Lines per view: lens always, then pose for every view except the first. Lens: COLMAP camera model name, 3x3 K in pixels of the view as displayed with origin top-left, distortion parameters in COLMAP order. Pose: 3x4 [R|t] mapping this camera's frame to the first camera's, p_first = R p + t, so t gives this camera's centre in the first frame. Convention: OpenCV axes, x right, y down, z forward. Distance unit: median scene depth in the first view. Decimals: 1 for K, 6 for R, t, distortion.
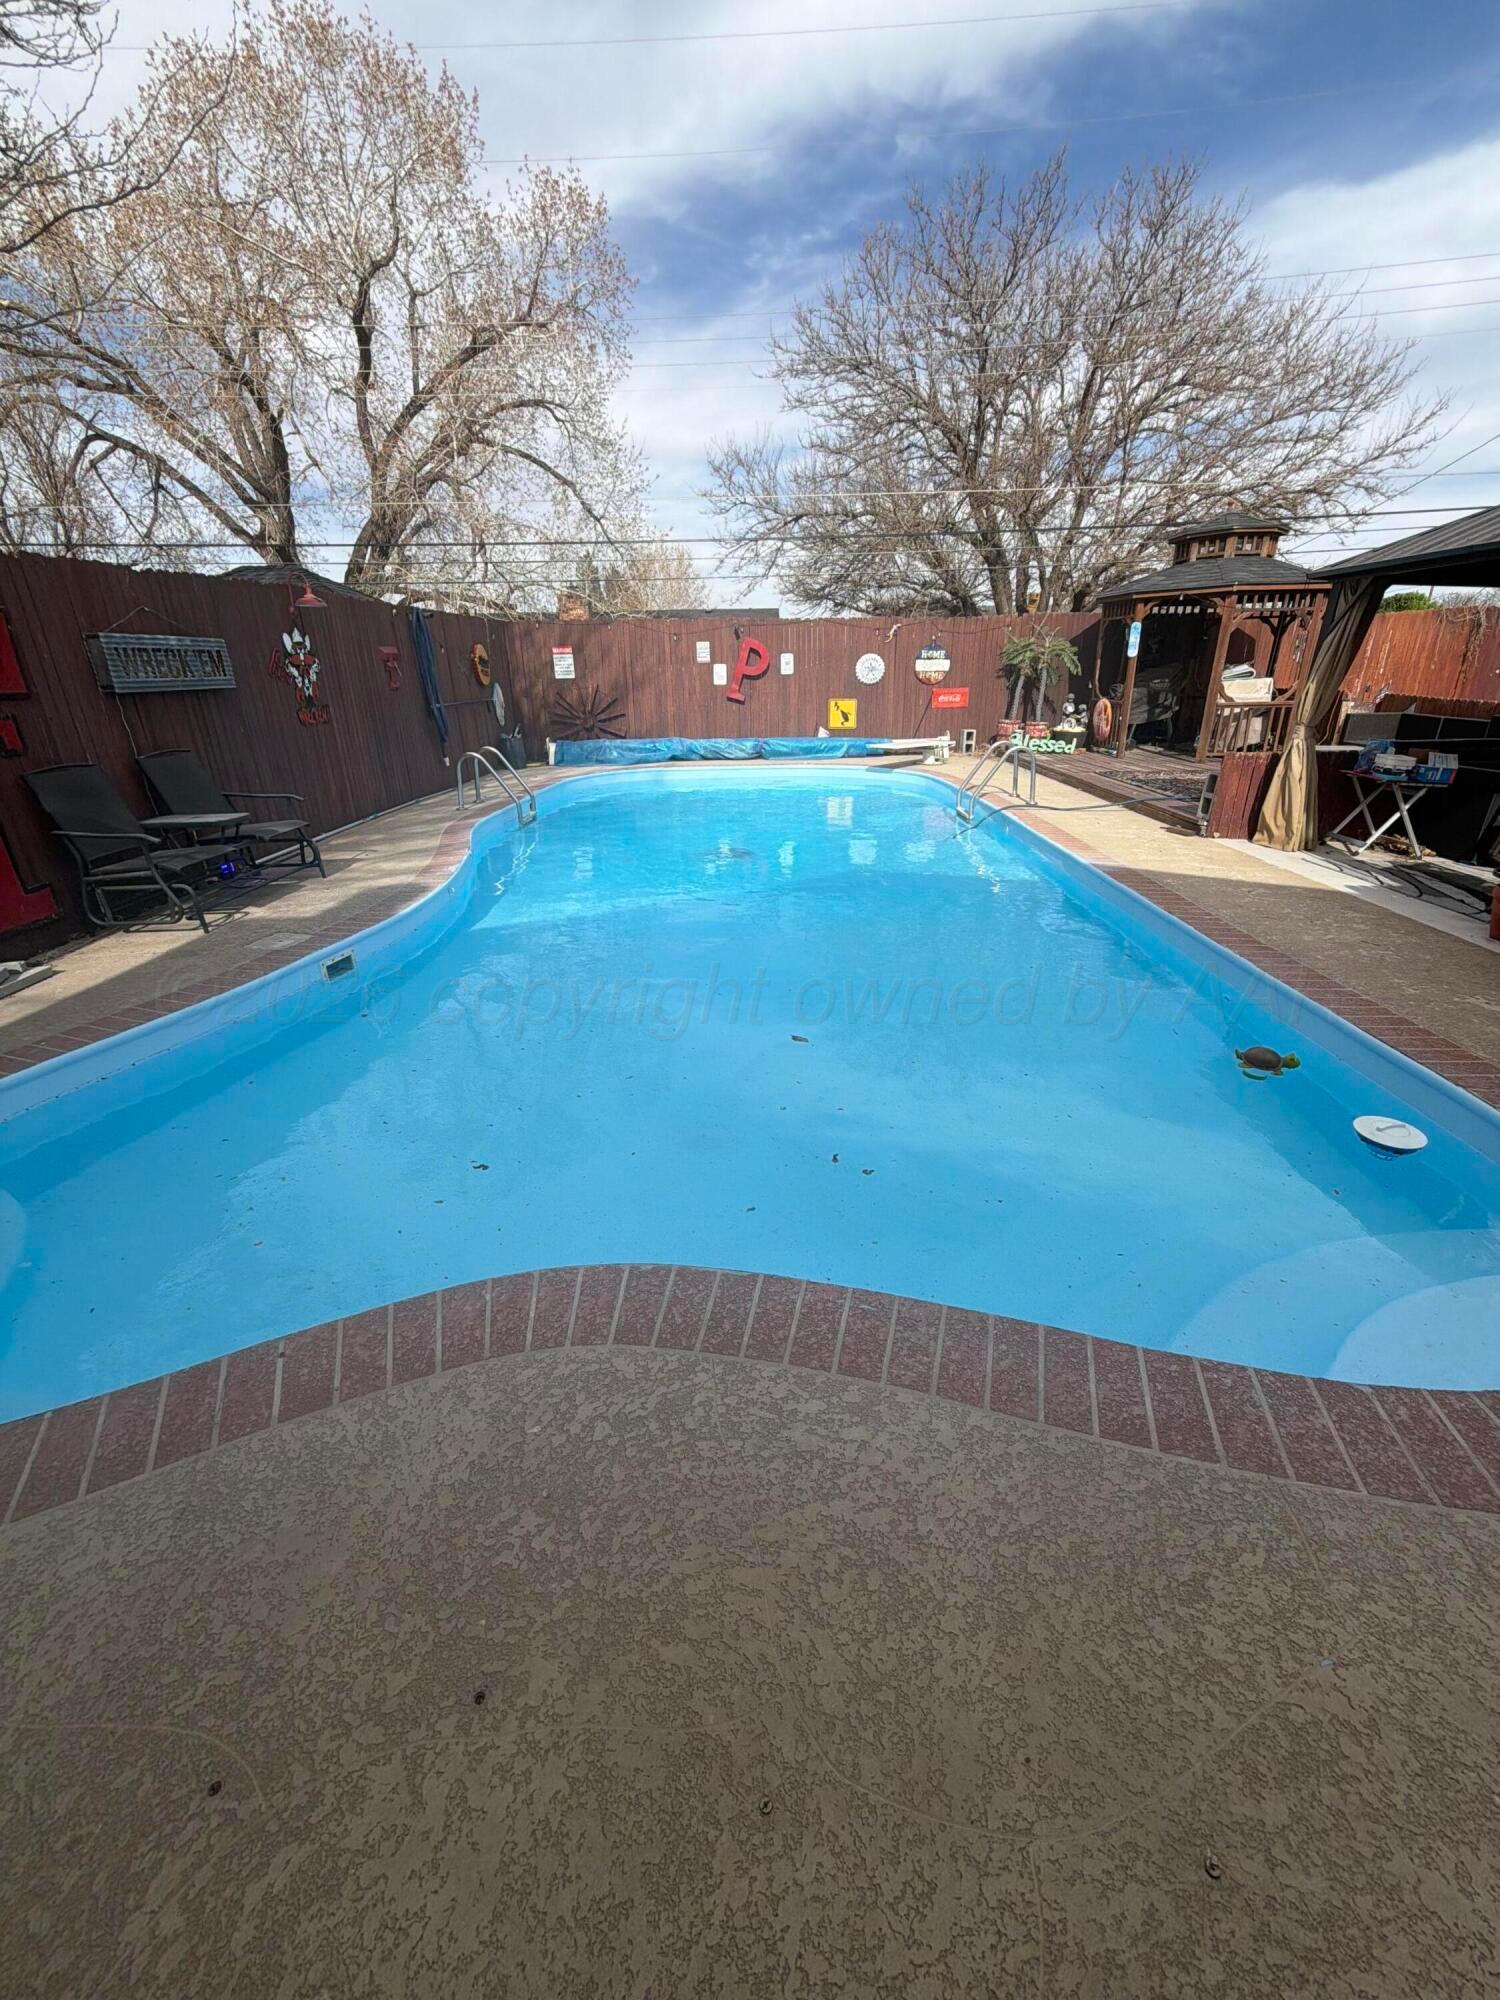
lens RADIAL K [[796.9, 0, 756.1], [0, 796.9, 1007.7], [0, 0, 1]] dist [-0.001483, -0.000094]
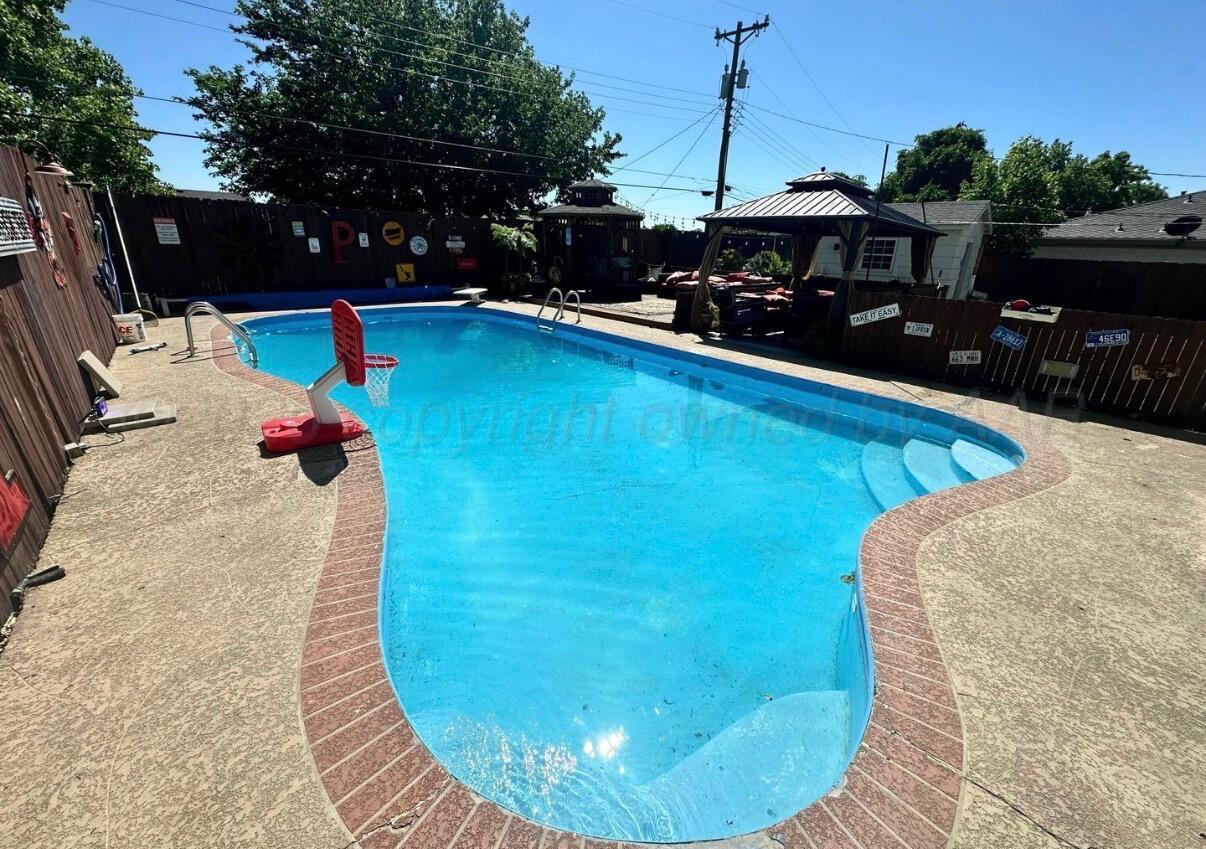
lens RADIAL K [[481.4, 0, 605.8], [0, 481.4, 423.9], [0, 0, 1]] dist [-0.000387, 0.000233]
pose [[0.750363, -0.197663, 0.630781, -0.259649], [0.223730, 0.973869, 0.039030, -0.030112], [-0.622013, 0.111838, 0.774979, 0.058199]]
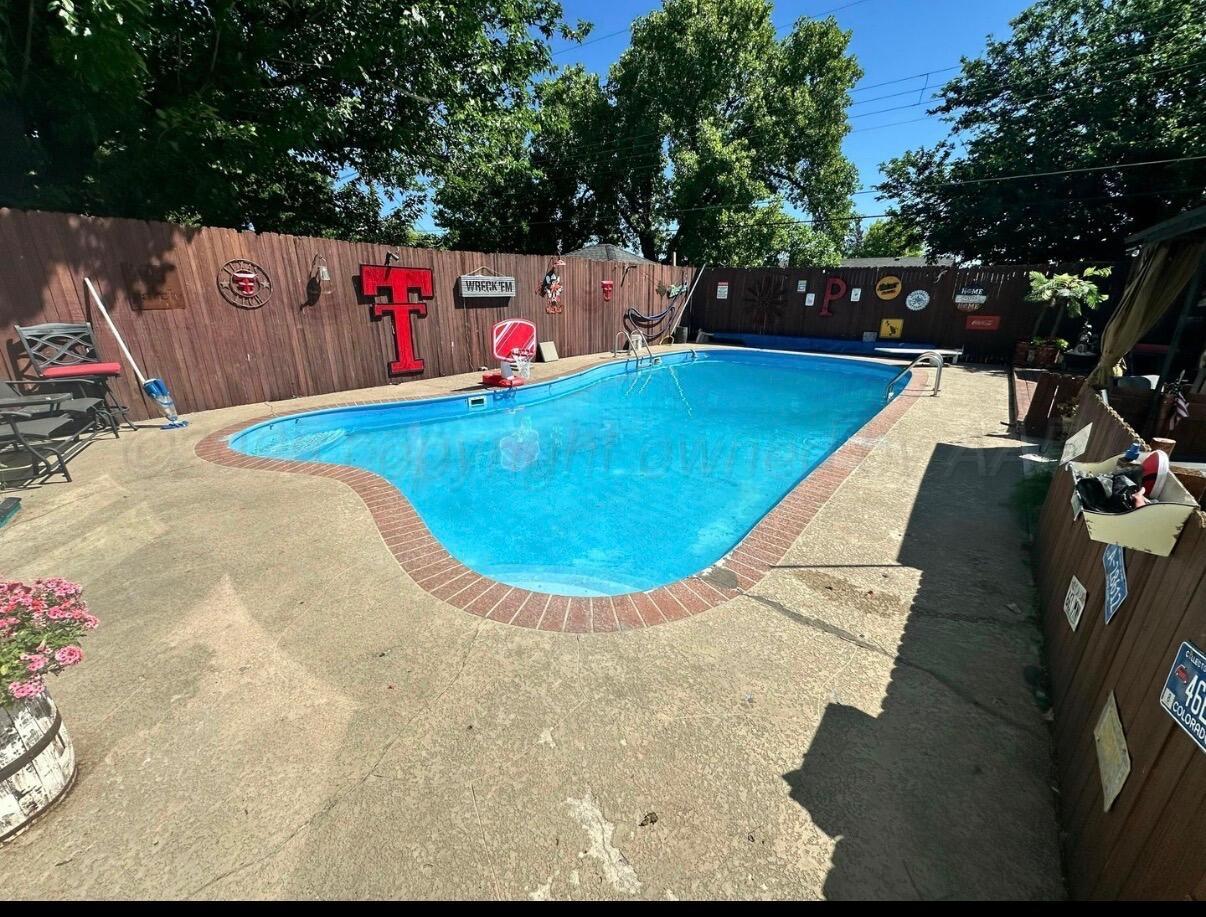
lens RADIAL K [[485.1, 0, 598.6], [0, 485.1, 455.6], [0, 0, 1]] dist [-0.001034, 0.000160]
pose [[0.781421, 0.225425, -0.581863, 0.272236], [-0.268151, 0.963288, 0.013079, -0.002582], [0.563450, 0.145807, 0.813182, -0.017147]]
